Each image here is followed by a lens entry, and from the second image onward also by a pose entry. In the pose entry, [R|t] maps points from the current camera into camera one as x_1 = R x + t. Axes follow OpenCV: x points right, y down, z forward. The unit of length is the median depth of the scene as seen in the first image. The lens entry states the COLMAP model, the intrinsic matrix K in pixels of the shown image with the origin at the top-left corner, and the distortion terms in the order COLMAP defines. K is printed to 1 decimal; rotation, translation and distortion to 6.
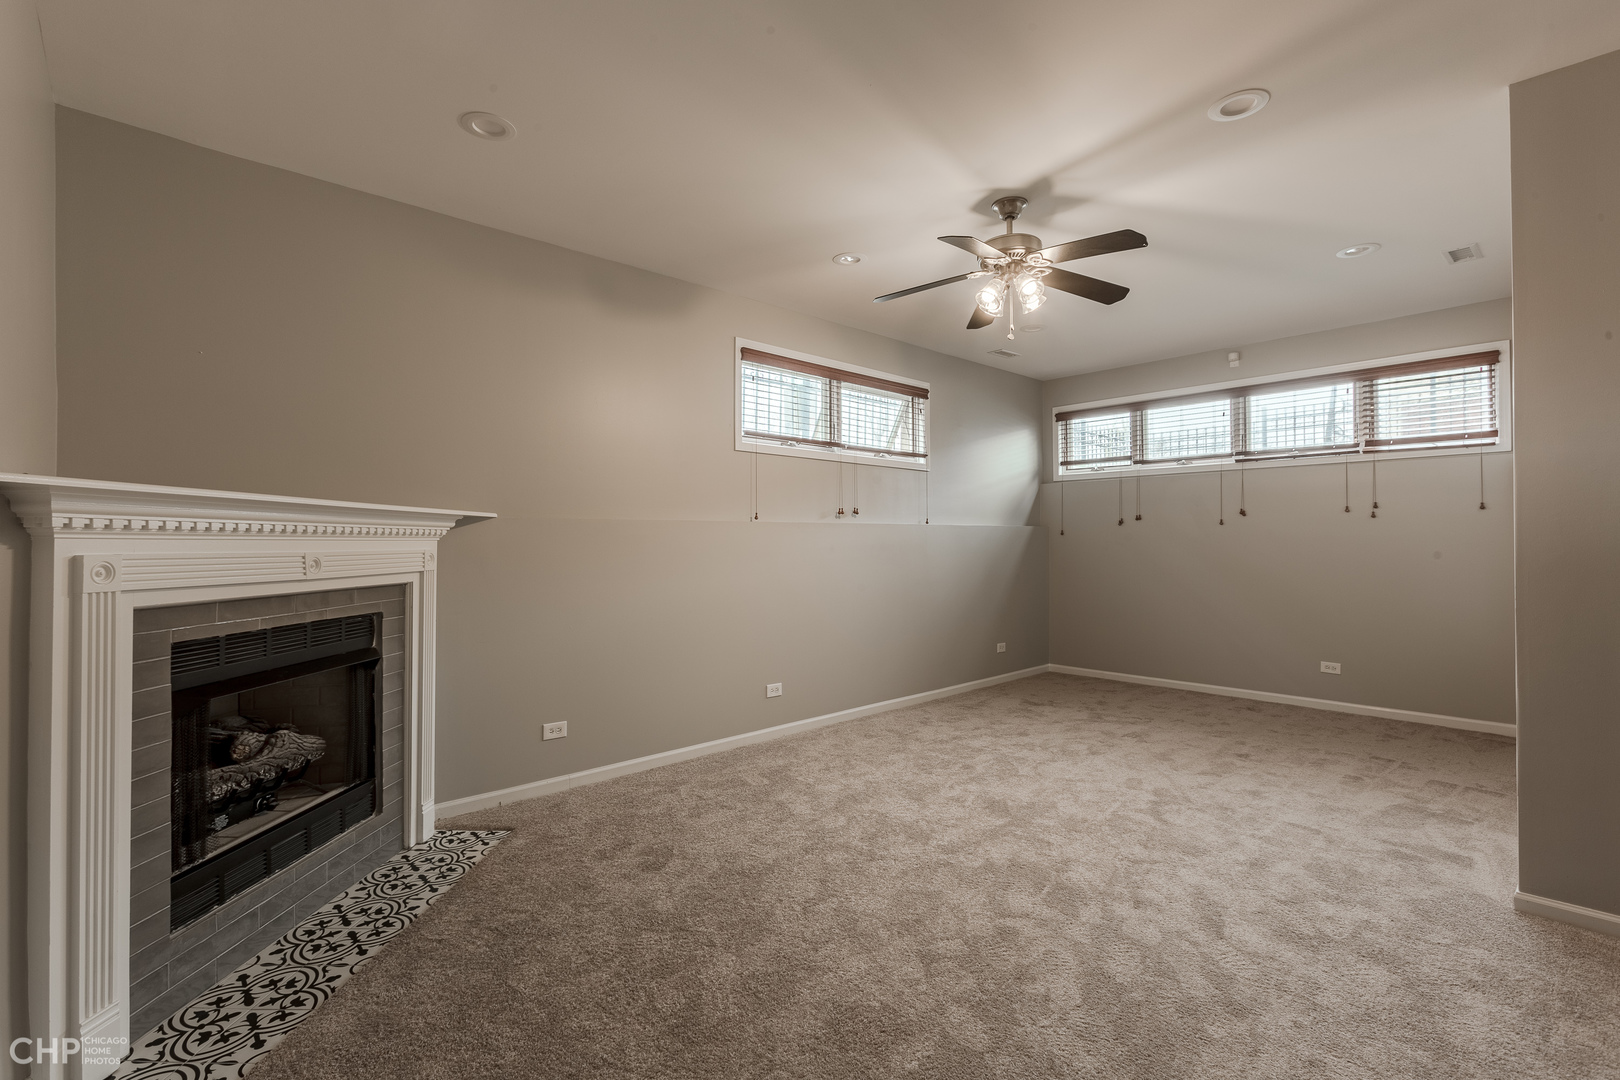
lens RADIAL K [[731.7, 0, 810.4], [0, 731.7, 537.1], [0, 0, 1]] dist [-0.003505, -0.000273]
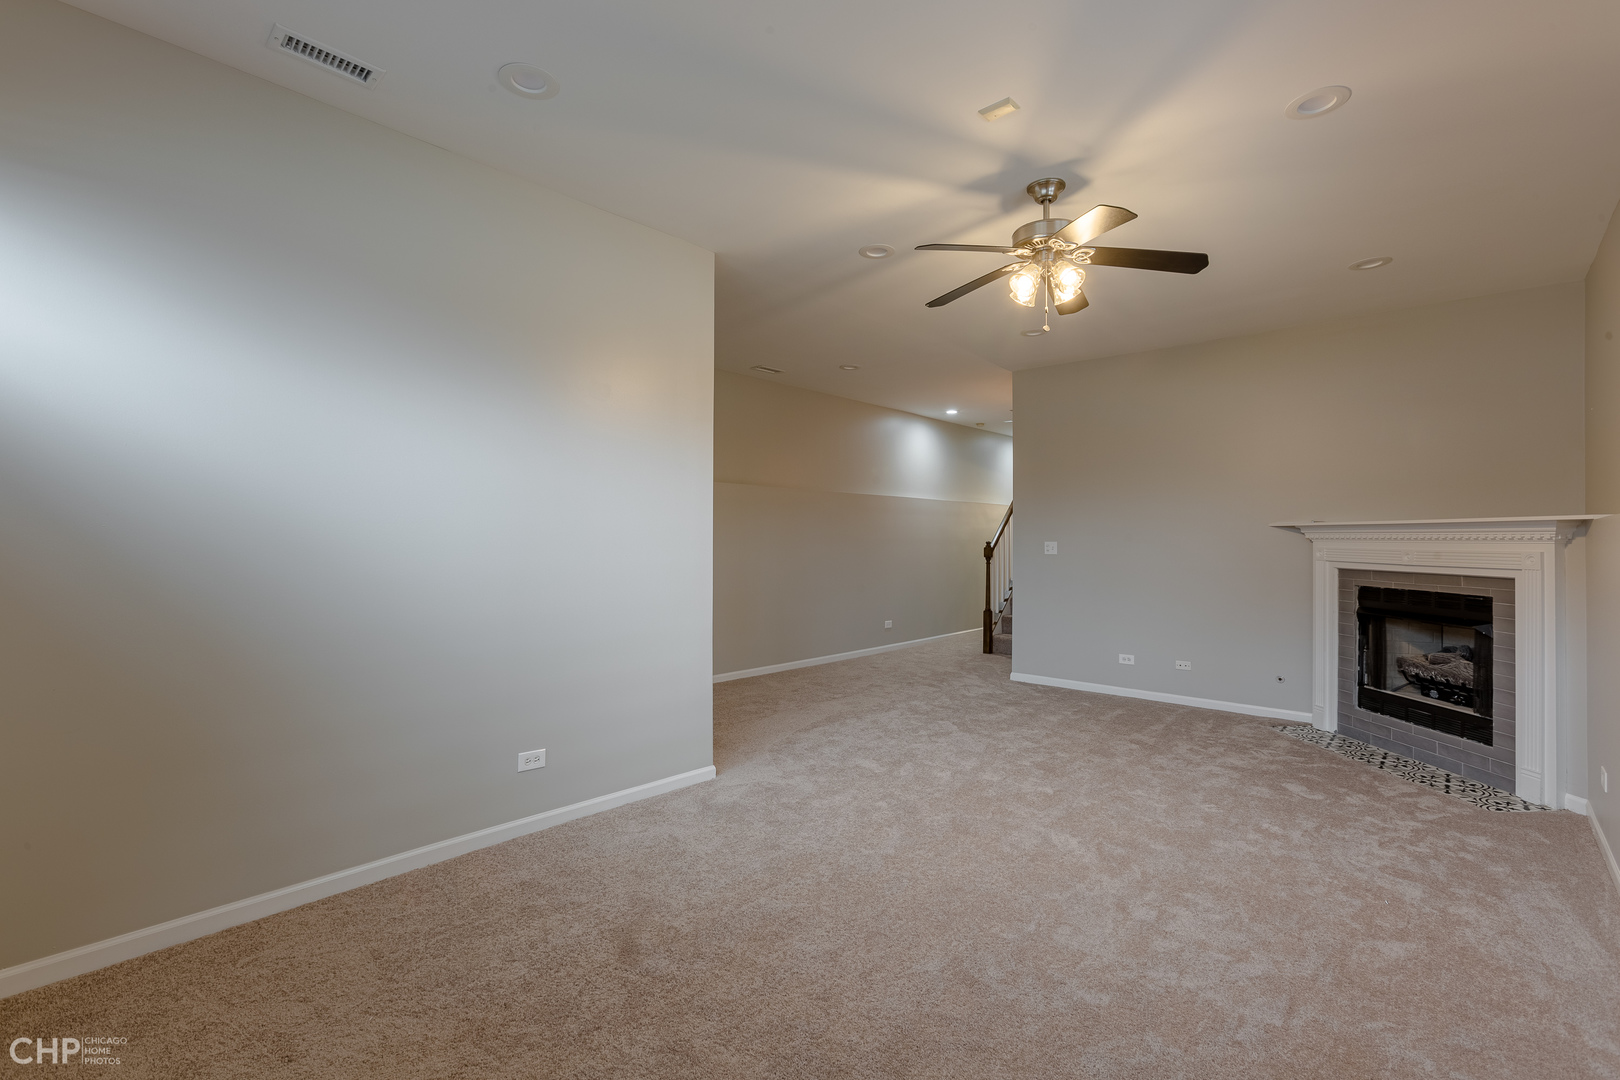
lens RADIAL K [[731.7, 0, 809.2], [0, 731.7, 539.0], [0, 0, 1]] dist [-0.003505, -0.000273]
pose [[-0.996638, 0.001798, -0.081907, 0.841459], [0.002197, 0.999986, -0.004779, -0.000159], [0.081897, -0.004943, -0.996629, 2.456690]]
